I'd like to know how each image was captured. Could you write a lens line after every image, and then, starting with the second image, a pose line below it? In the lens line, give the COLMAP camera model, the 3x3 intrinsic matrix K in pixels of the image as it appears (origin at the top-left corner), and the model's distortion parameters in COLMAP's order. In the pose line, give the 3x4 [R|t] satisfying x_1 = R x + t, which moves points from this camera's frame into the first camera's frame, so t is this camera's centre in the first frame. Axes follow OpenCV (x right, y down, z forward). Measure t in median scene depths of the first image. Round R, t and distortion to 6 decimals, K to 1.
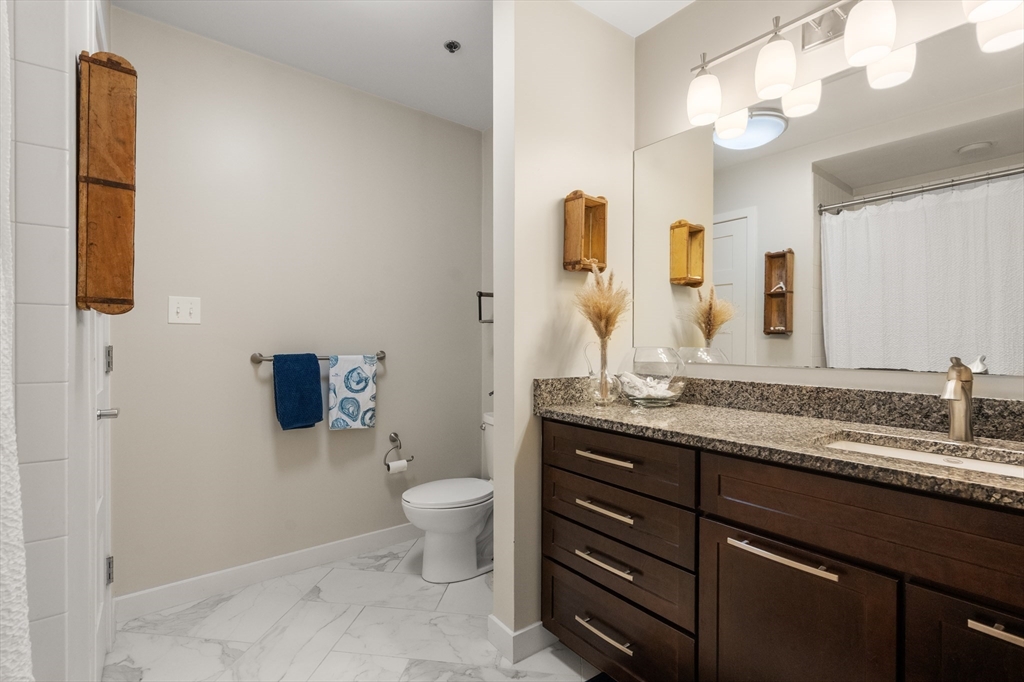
lens RADIAL K [[475.4, 0, 502.5], [0, 475.4, 348.2], [0, 0, 1]] dist [-0.003059, 0.001566]
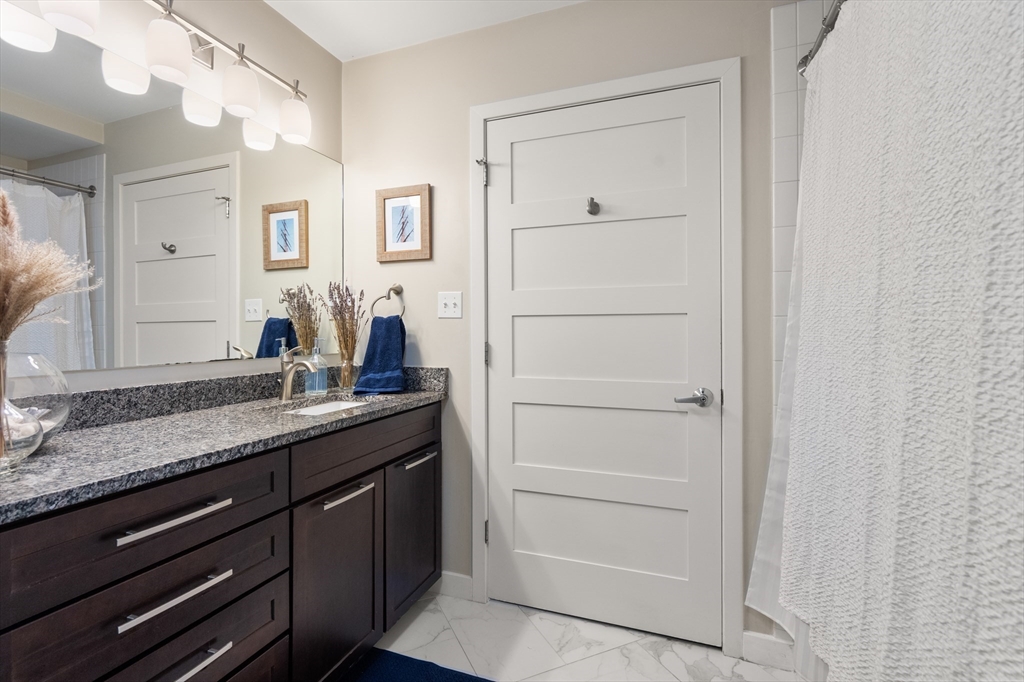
lens RADIAL K [[475.4, 0, 510.1], [0, 475.4, 336.8], [0, 0, 1]] dist [-0.003059, 0.001566]
pose [[-0.534507, -0.015007, 0.845031, -0.600744], [0.012824, 0.999583, 0.025863, -0.035258], [-0.845067, 0.024660, -0.534092, 0.971793]]
